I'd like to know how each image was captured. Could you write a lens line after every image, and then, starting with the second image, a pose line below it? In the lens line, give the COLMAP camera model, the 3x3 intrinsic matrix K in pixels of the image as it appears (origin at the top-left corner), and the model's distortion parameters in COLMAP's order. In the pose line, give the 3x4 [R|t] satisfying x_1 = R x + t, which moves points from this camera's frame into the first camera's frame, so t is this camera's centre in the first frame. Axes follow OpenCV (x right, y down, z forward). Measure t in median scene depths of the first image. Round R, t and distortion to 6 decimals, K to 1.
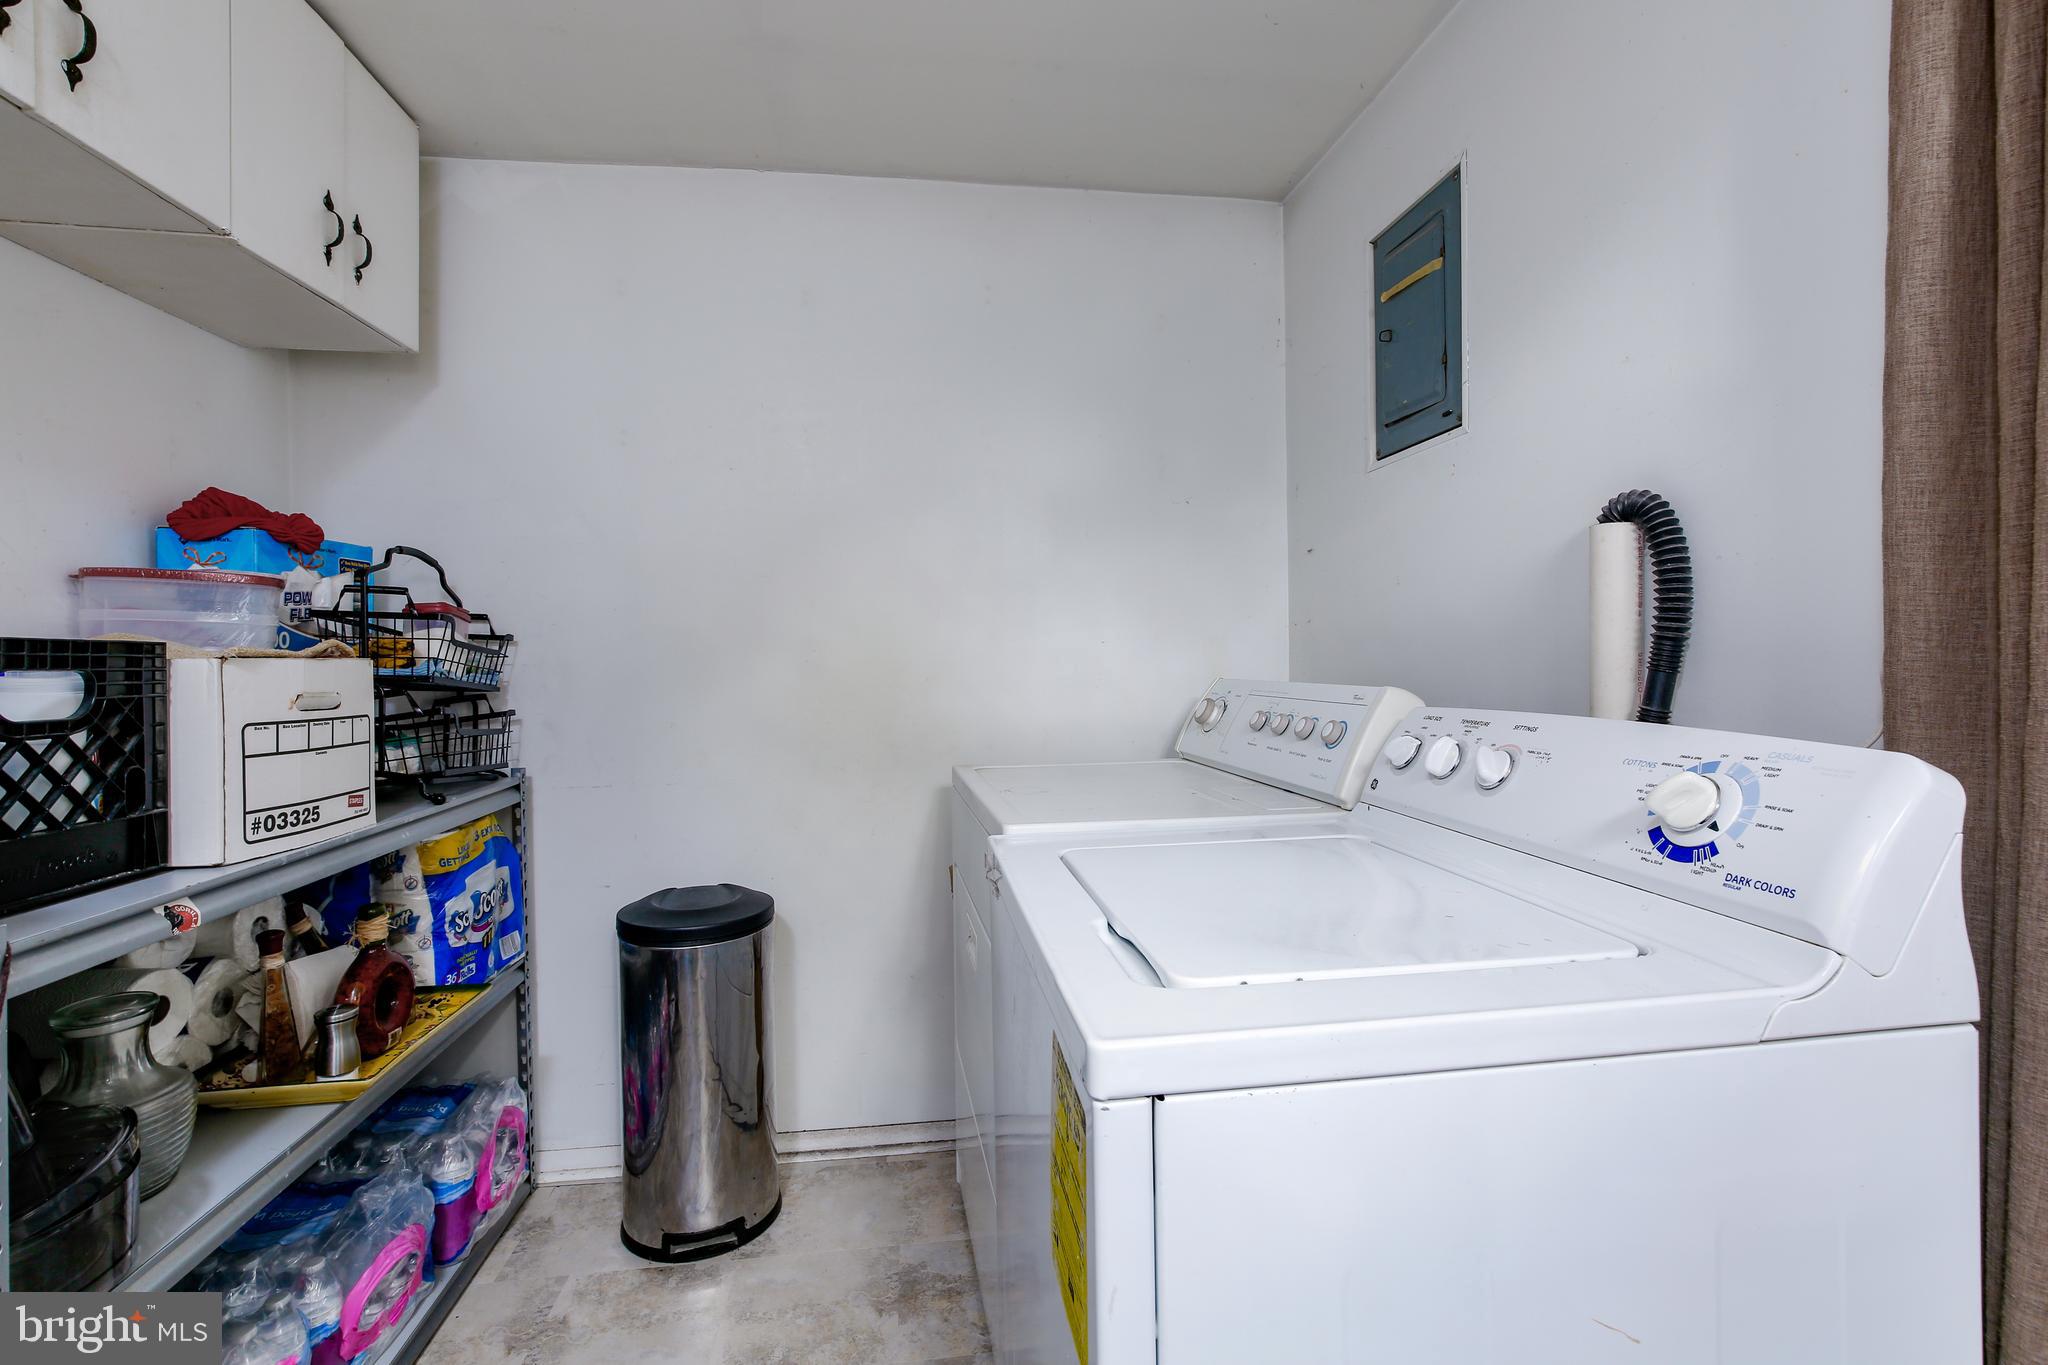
lens RADIAL K [[928.6, 0, 1027.8], [0, 928.6, 667.0], [0, 0, 1]] dist [-0.016068, 0.004995]
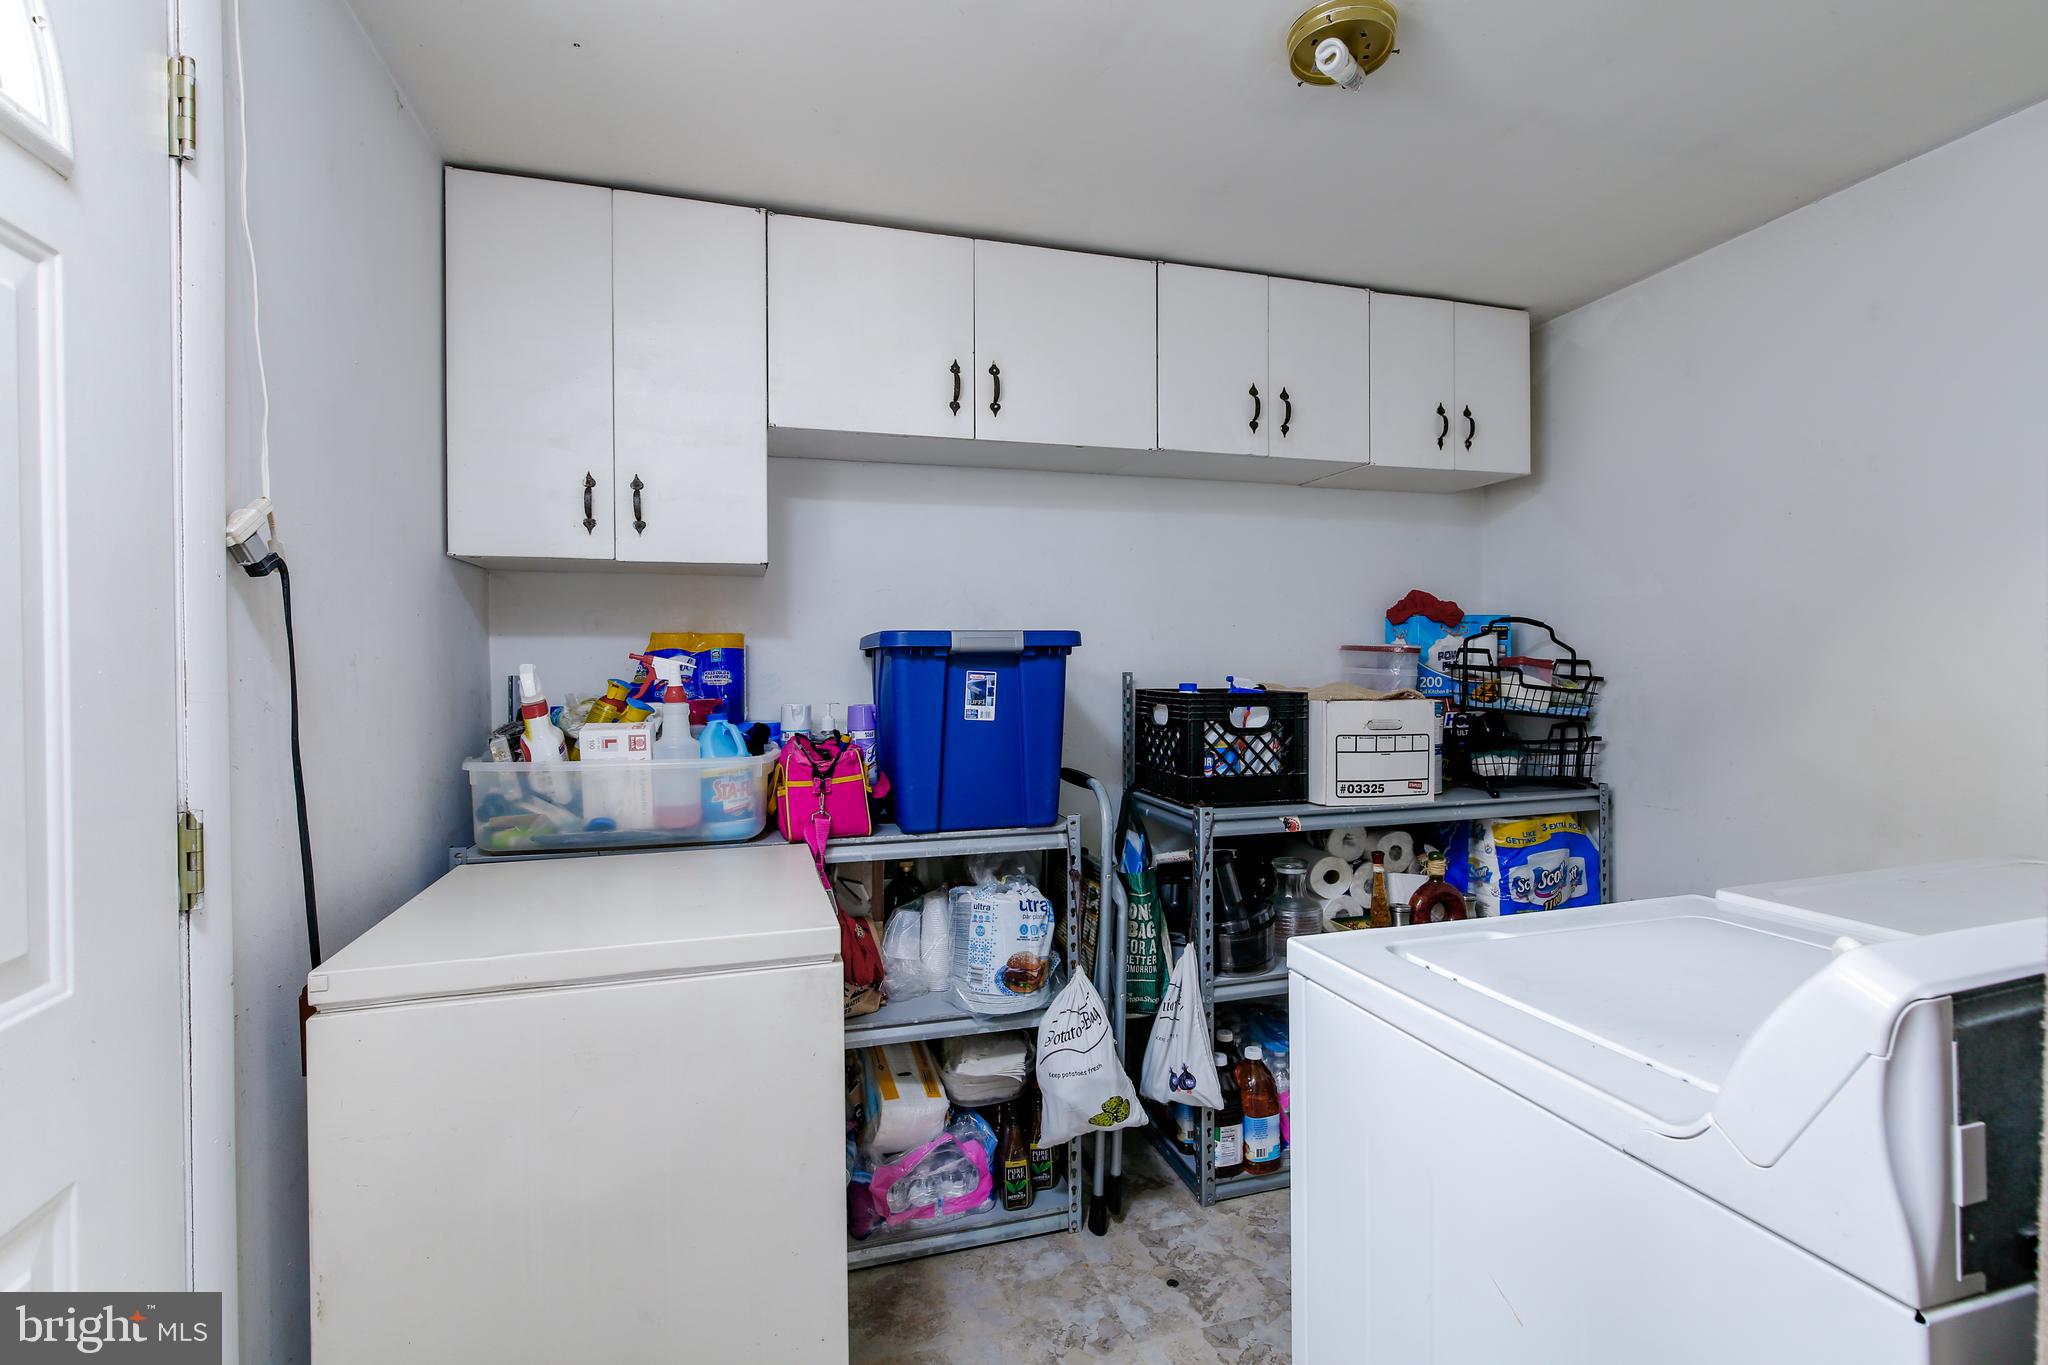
lens RADIAL K [[928.6, 0, 1018.0], [0, 928.6, 673.6], [0, 0, 1]] dist [-0.016068, 0.004995]
pose [[0.134539, 0.017381, -0.990756, 0.737438], [-0.003326, 0.999848, 0.017089, -0.073688], [0.990903, 0.000996, 0.134576, 0.057938]]
